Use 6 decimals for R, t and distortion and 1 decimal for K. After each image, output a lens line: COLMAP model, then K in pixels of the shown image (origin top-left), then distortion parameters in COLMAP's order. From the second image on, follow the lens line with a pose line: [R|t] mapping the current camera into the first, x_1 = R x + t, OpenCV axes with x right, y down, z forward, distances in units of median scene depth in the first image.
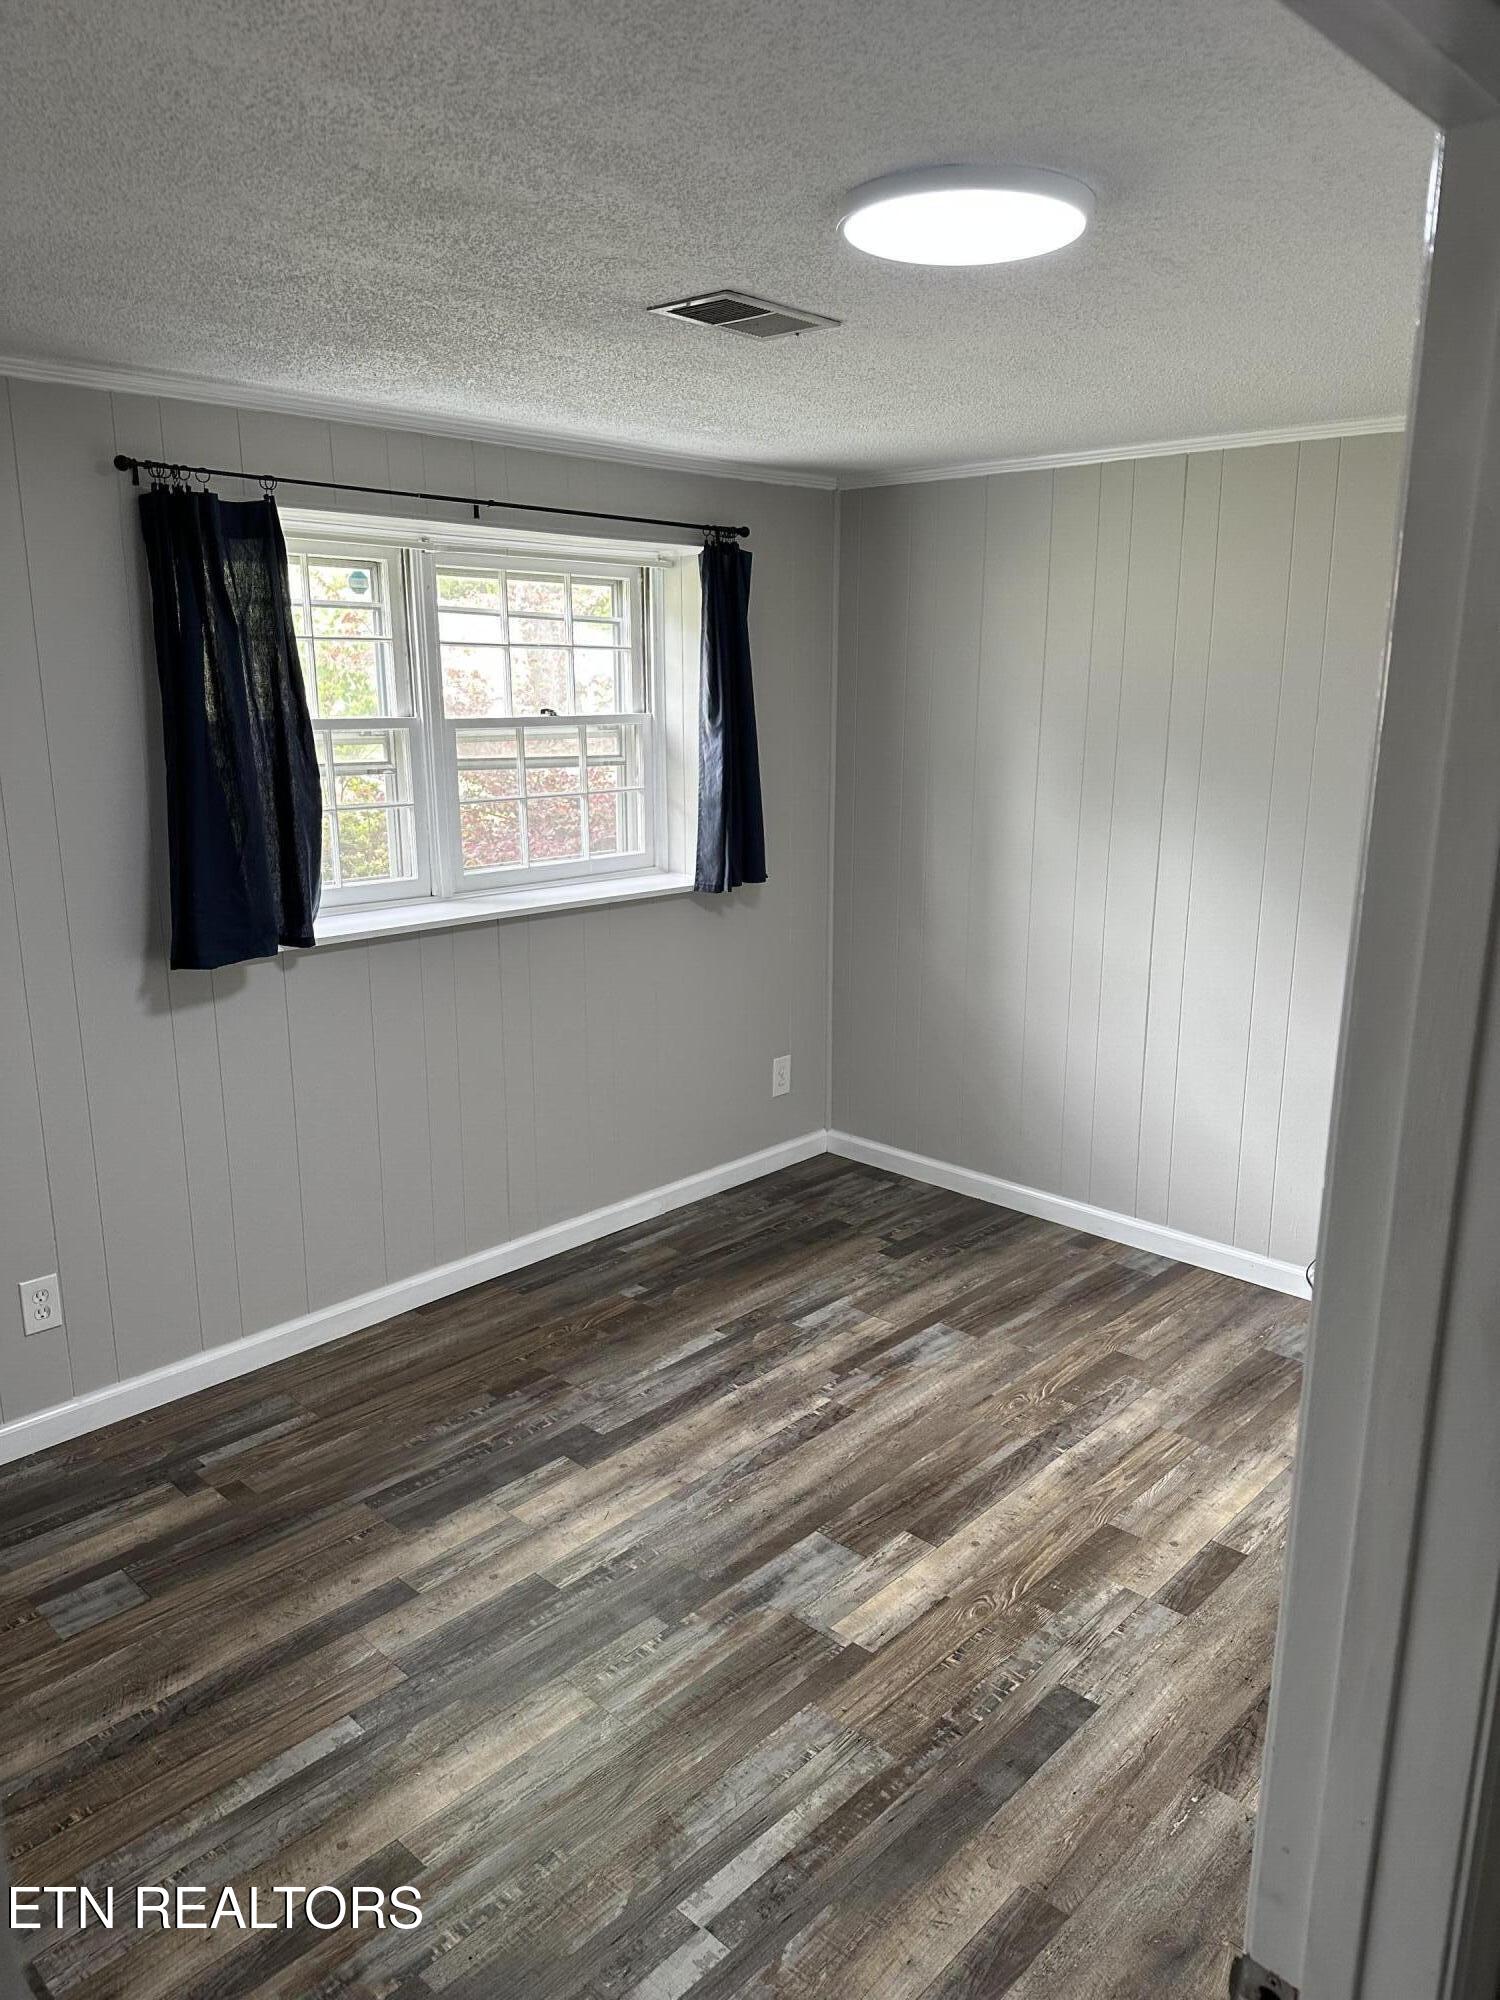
lens RADIAL K [[1397.8, 0, 709.2], [0, 1397.8, 1007.1], [0, 0, 1]] dist [0.038292, -0.026368]
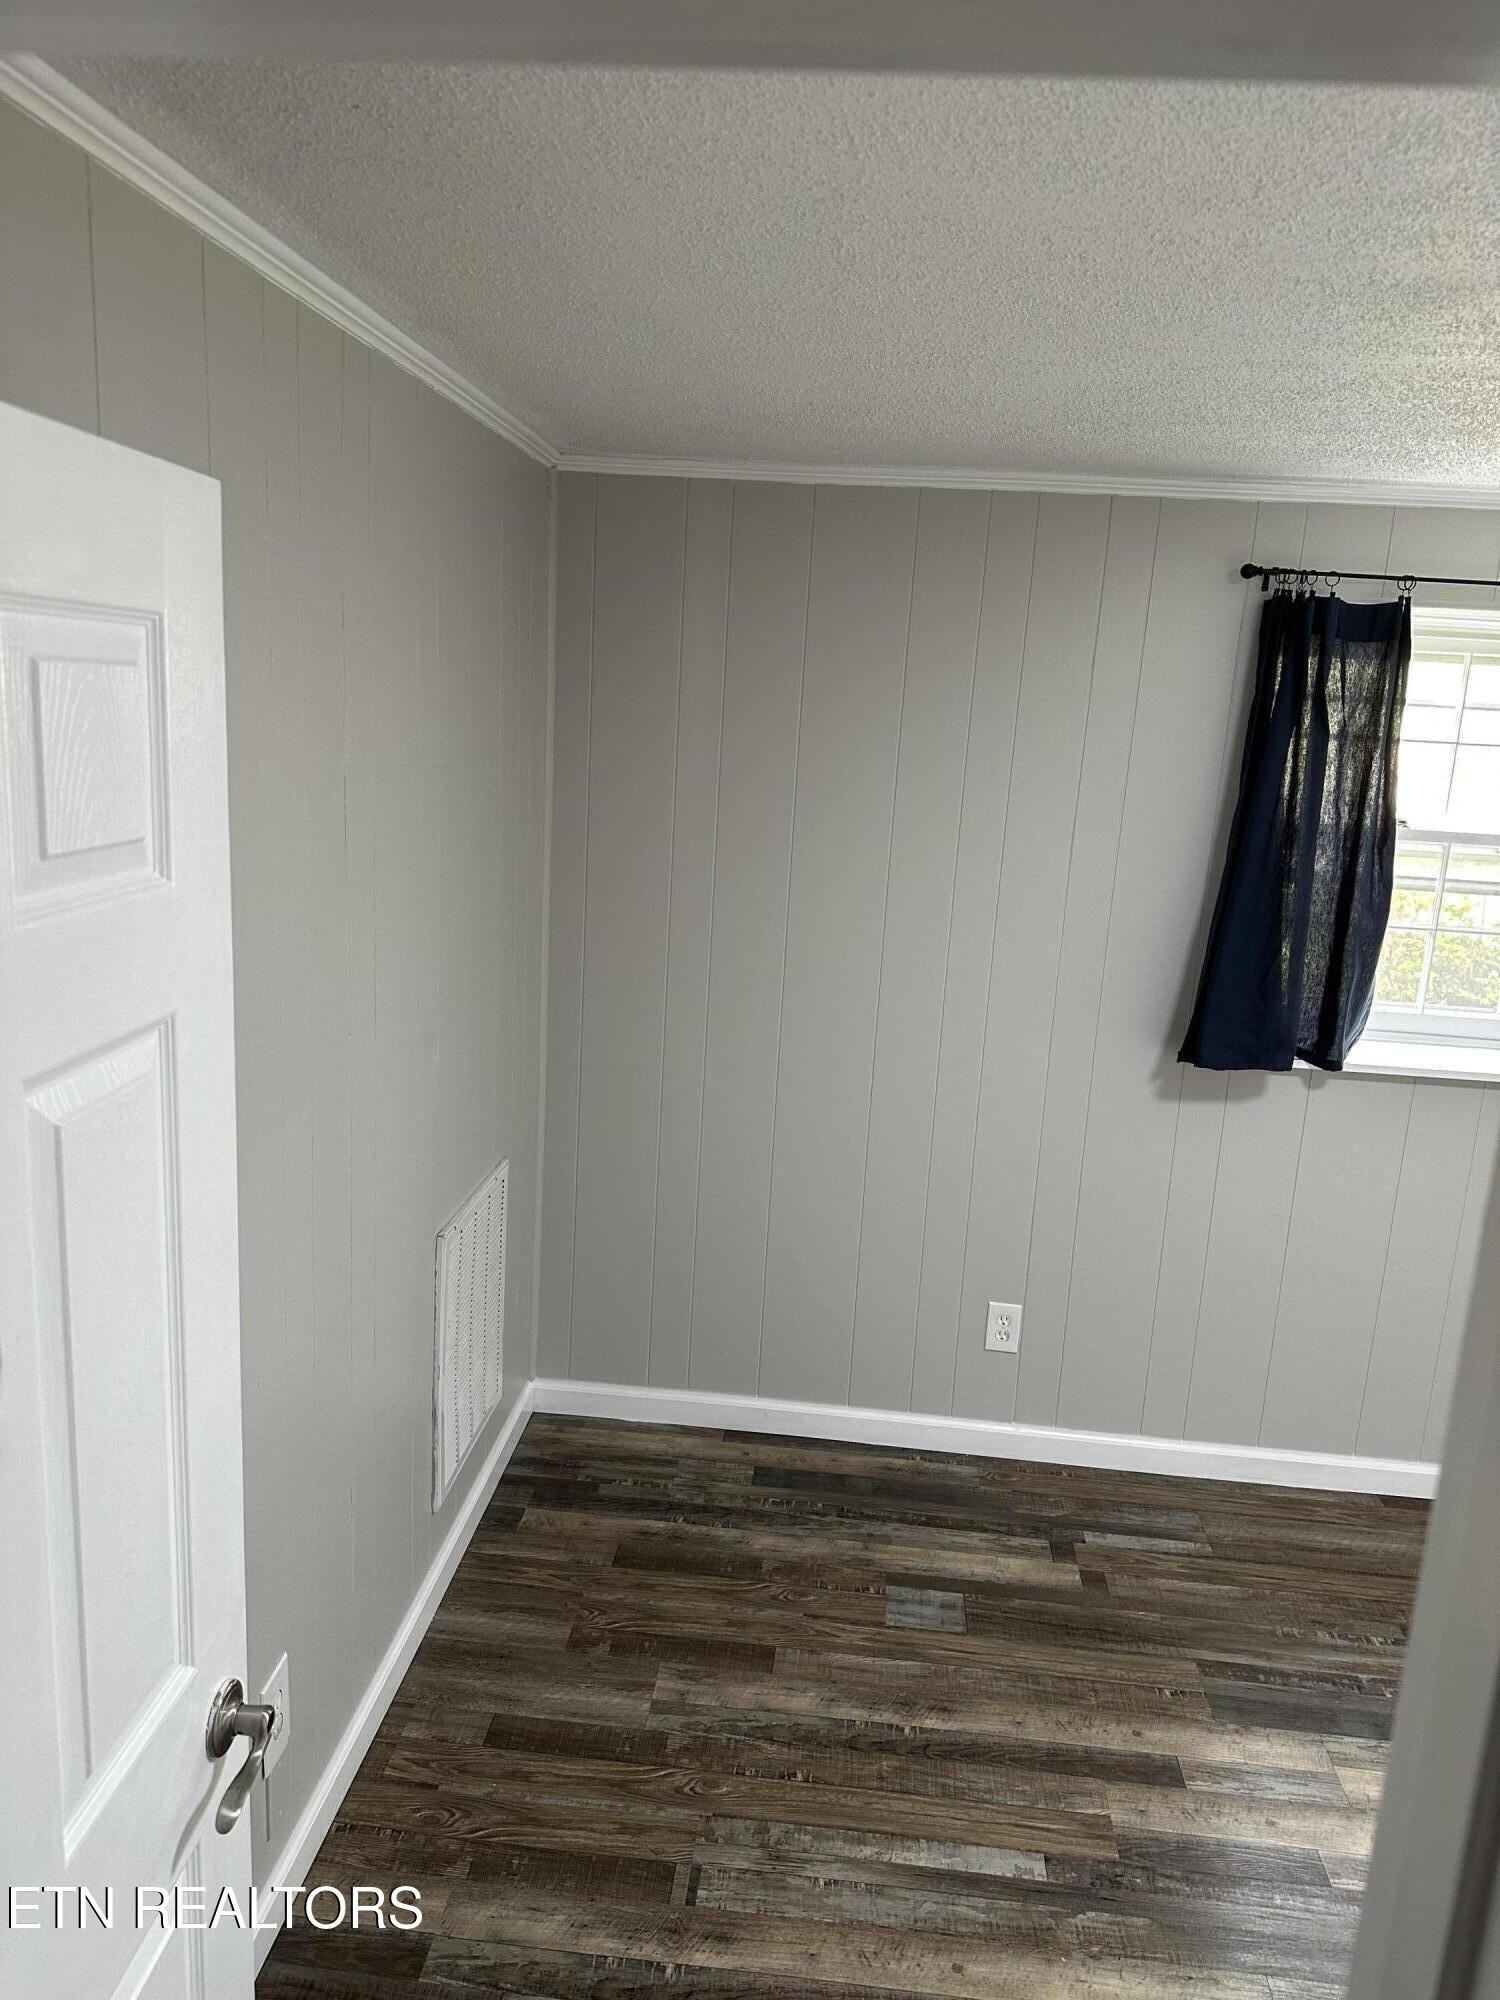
lens RADIAL K [[1397.8, 0, 782.4], [0, 1397.8, 1006.1], [0, 0, 1]] dist [0.038292, -0.026368]
pose [[0.644779, 0.202783, -0.736980, 0.179539], [-0.235481, 0.969971, 0.060870, -0.063060], [0.727193, 0.134297, 0.673168, 0.112128]]
